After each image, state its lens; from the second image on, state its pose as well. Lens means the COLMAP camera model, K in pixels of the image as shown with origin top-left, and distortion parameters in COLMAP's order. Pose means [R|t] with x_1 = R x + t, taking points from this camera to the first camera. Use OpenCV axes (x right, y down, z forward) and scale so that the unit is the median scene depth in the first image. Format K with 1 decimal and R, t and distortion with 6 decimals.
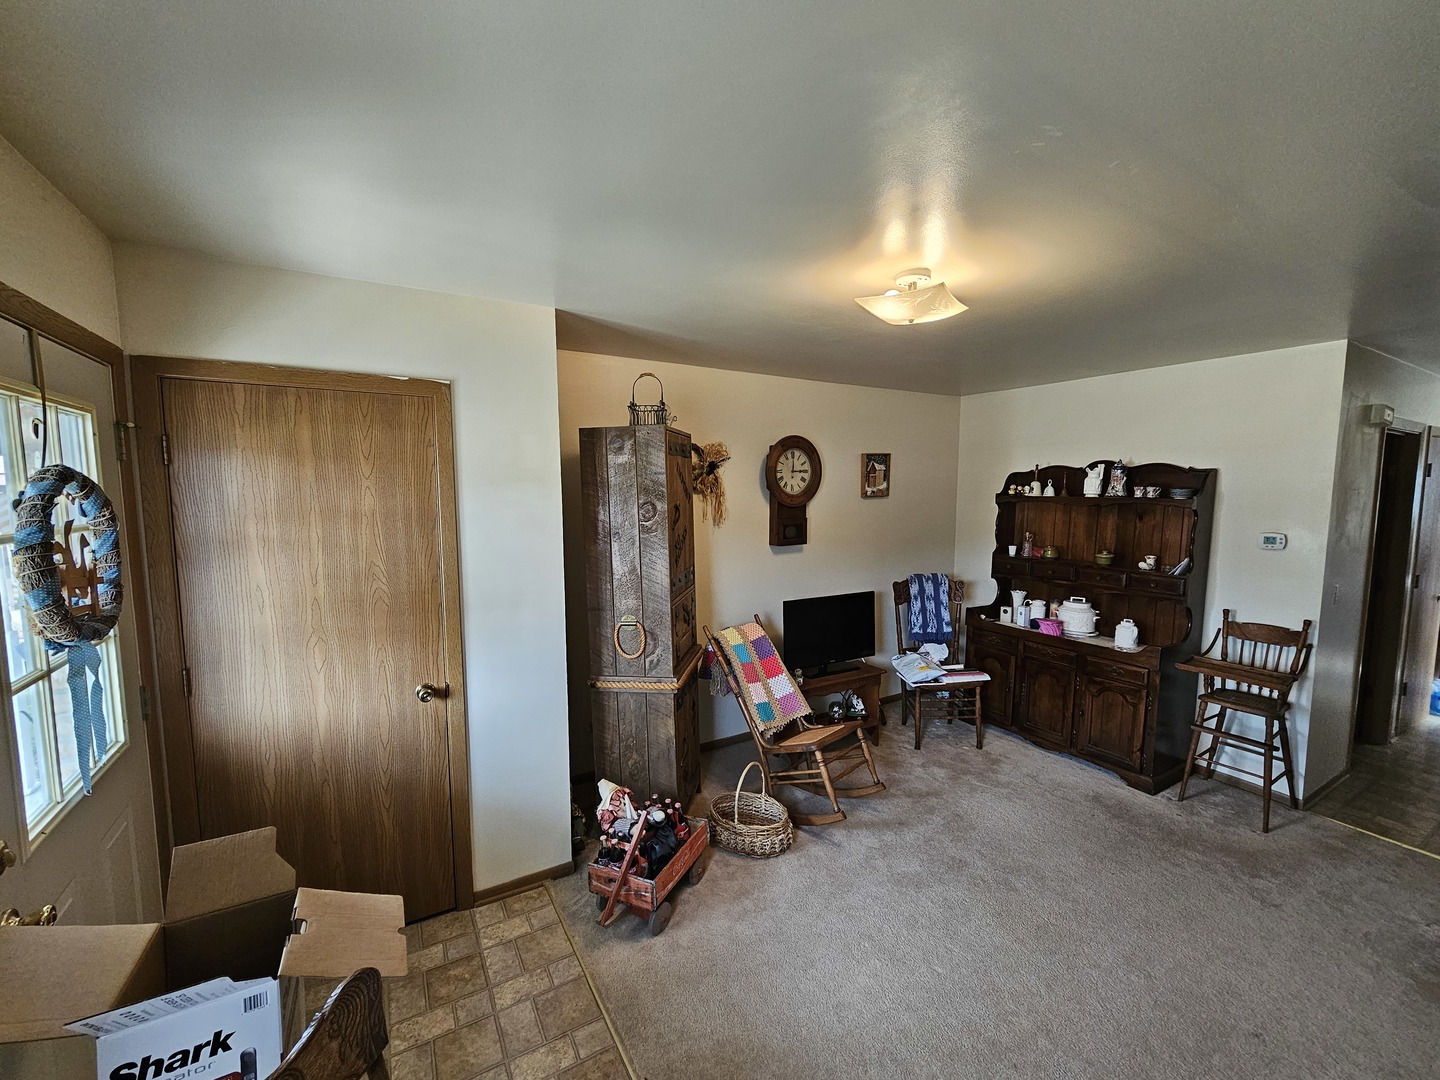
lens RADIAL K [[593.8, 0, 717.7], [0, 593.8, 540.8], [0, 0, 1]] dist [0.007488, 0.000345]
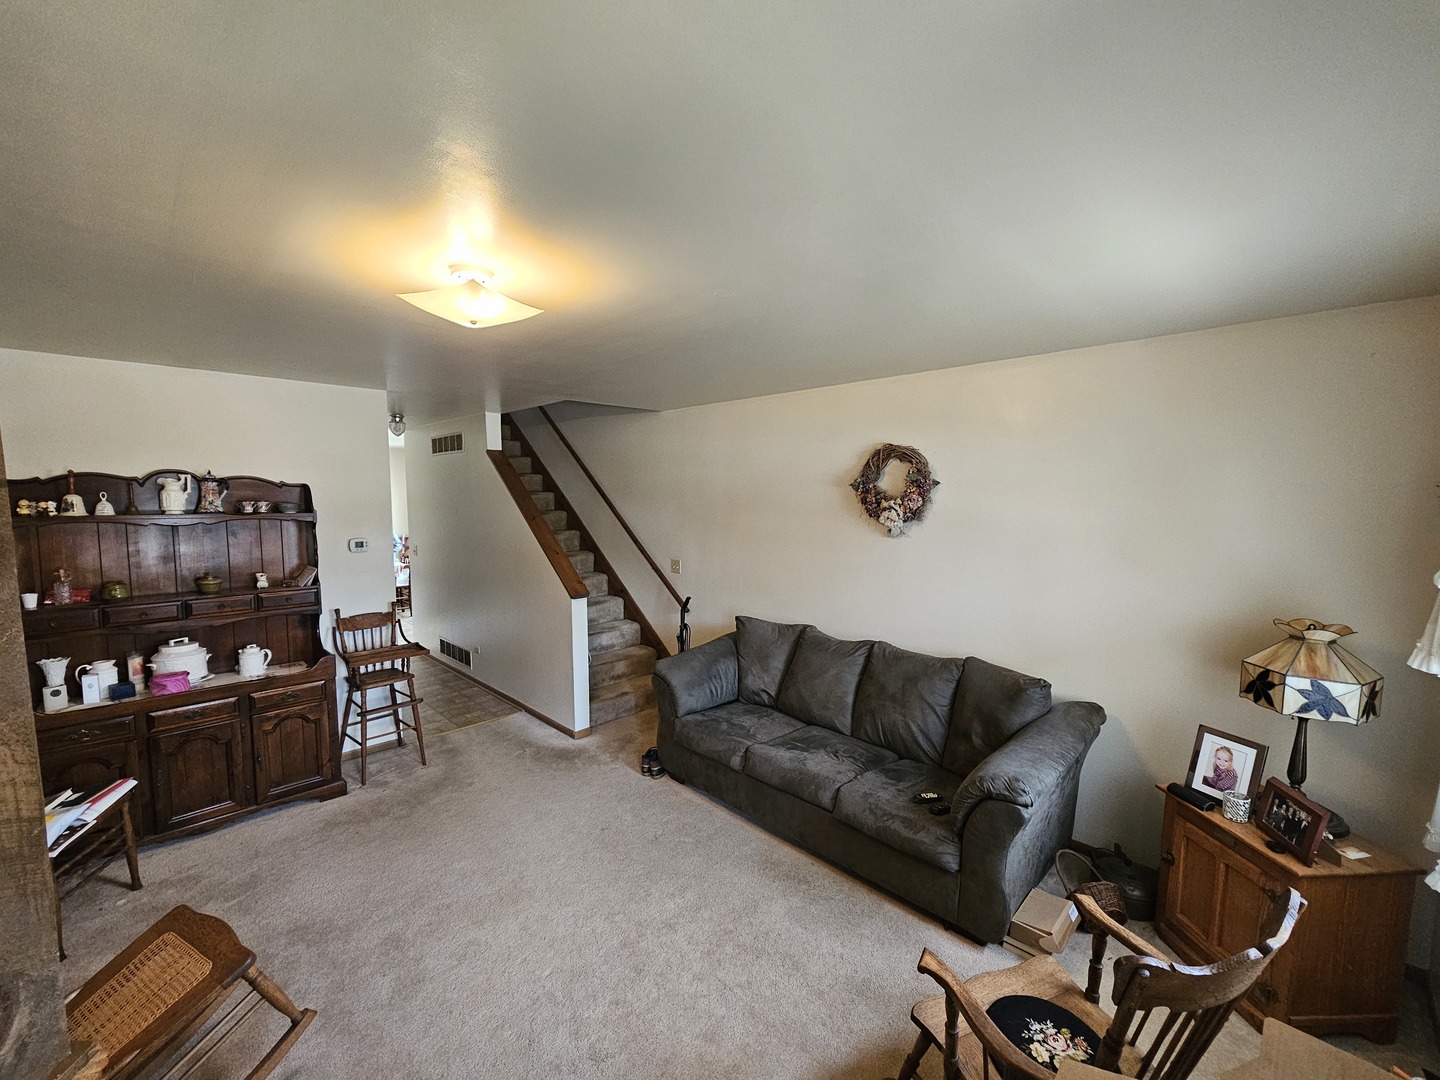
lens RADIAL K [[593.8, 0, 717.0], [0, 593.8, 544.9], [0, 0, 1]] dist [0.007488, 0.000345]
pose [[-0.237000, -0.082240, 0.968022, -0.360557], [0.090106, 0.990255, 0.106190, -0.054251], [-0.967322, 0.112391, -0.227280, 0.495585]]
